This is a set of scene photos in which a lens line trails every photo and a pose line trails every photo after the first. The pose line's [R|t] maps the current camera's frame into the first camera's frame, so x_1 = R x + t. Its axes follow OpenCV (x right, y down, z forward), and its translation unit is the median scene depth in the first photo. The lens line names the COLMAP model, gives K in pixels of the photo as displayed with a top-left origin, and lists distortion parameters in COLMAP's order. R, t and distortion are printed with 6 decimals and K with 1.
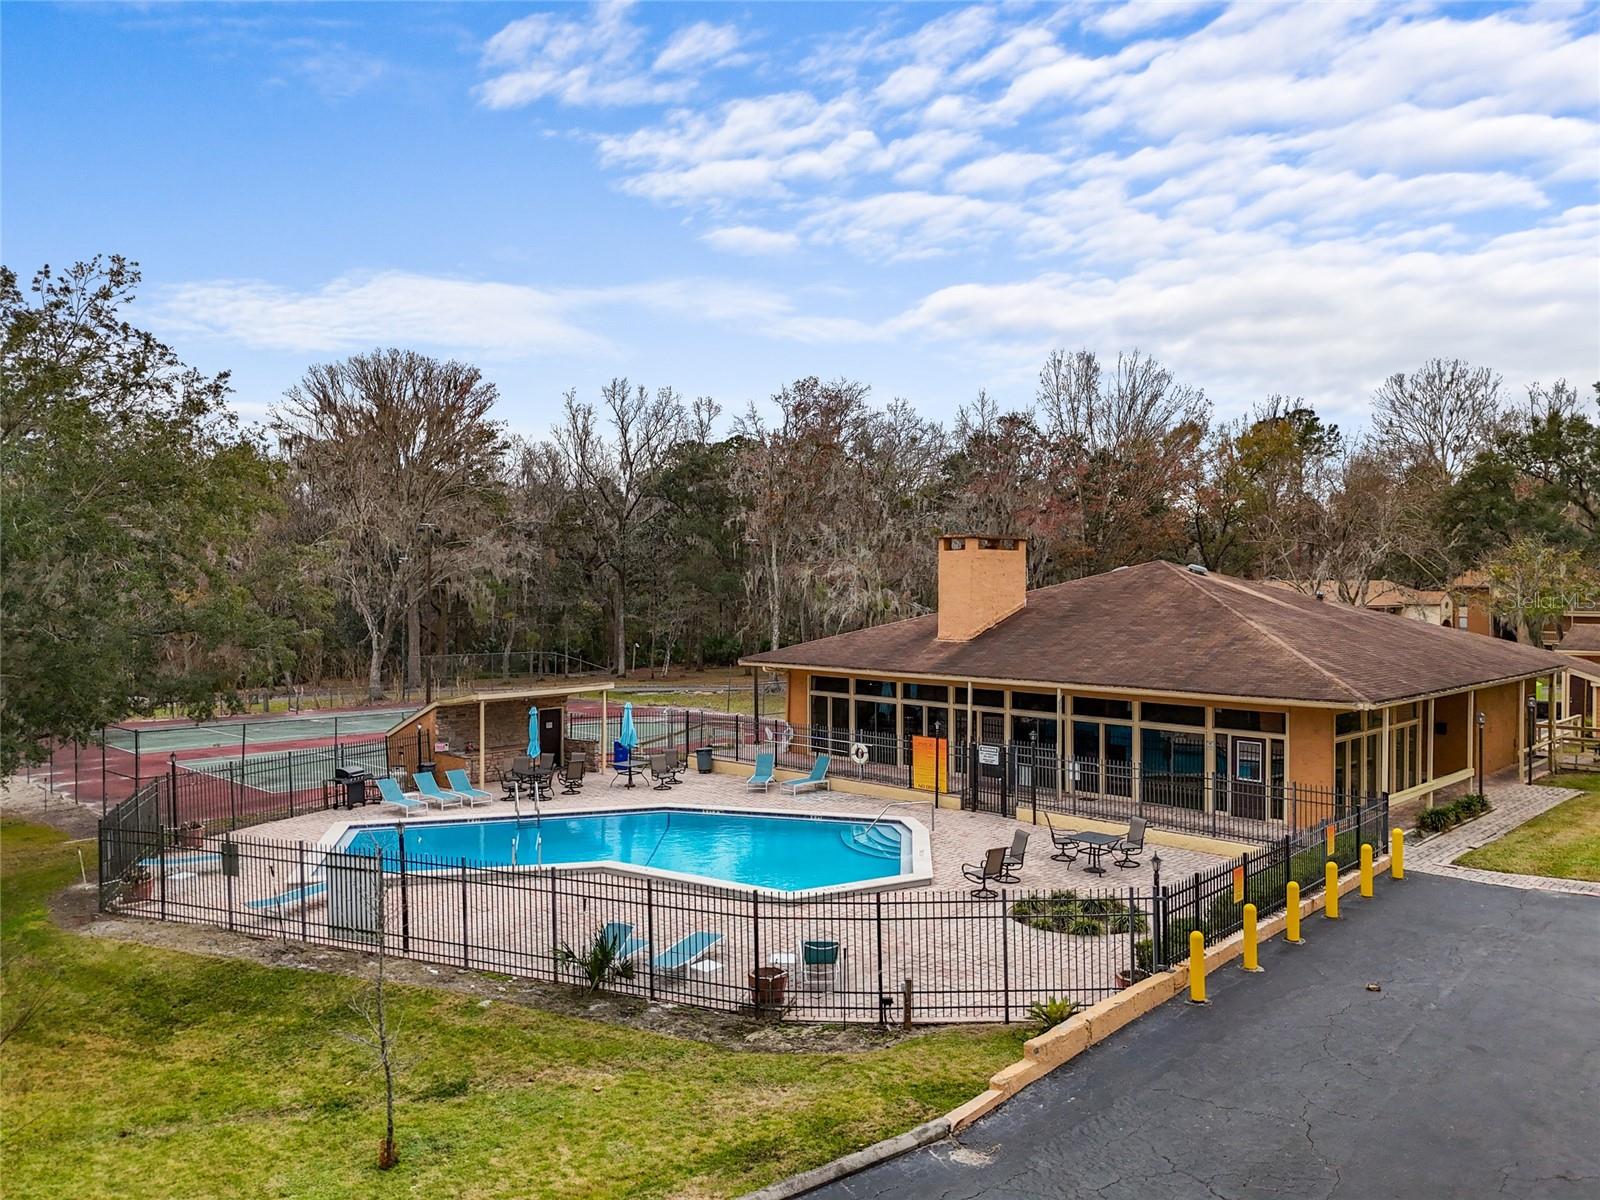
lens RADIAL K [[1173.2, 0, 791.0], [0, 1173.2, 606.7], [0, 0, 1]] dist [0.047547, -0.031421]
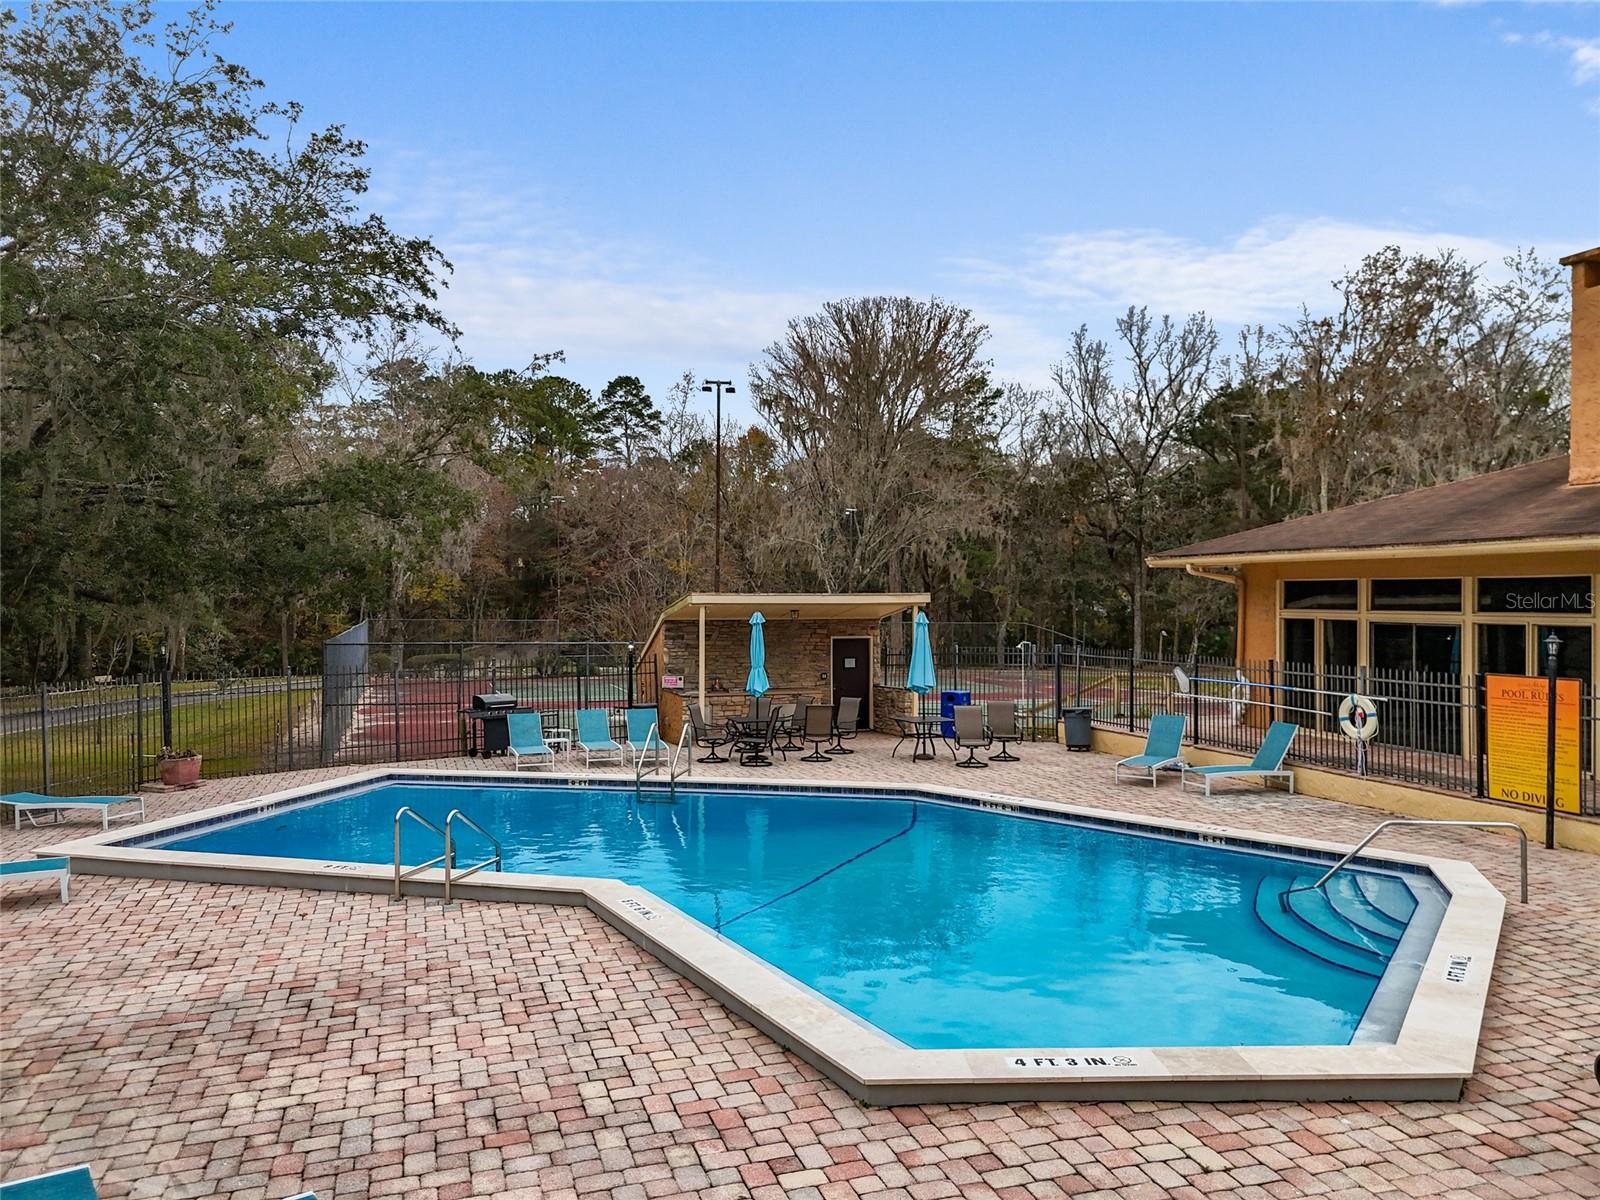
lens RADIAL K [[1173.2, 0, 788.2], [0, 1173.2, 612.7], [0, 0, 1]] dist [0.047547, -0.031421]
pose [[0.886881, 0.009523, -0.461900, 0.068334], [-0.011583, 0.999932, -0.001624, 0.079809], [0.461853, 0.006790, 0.886931, 0.438346]]
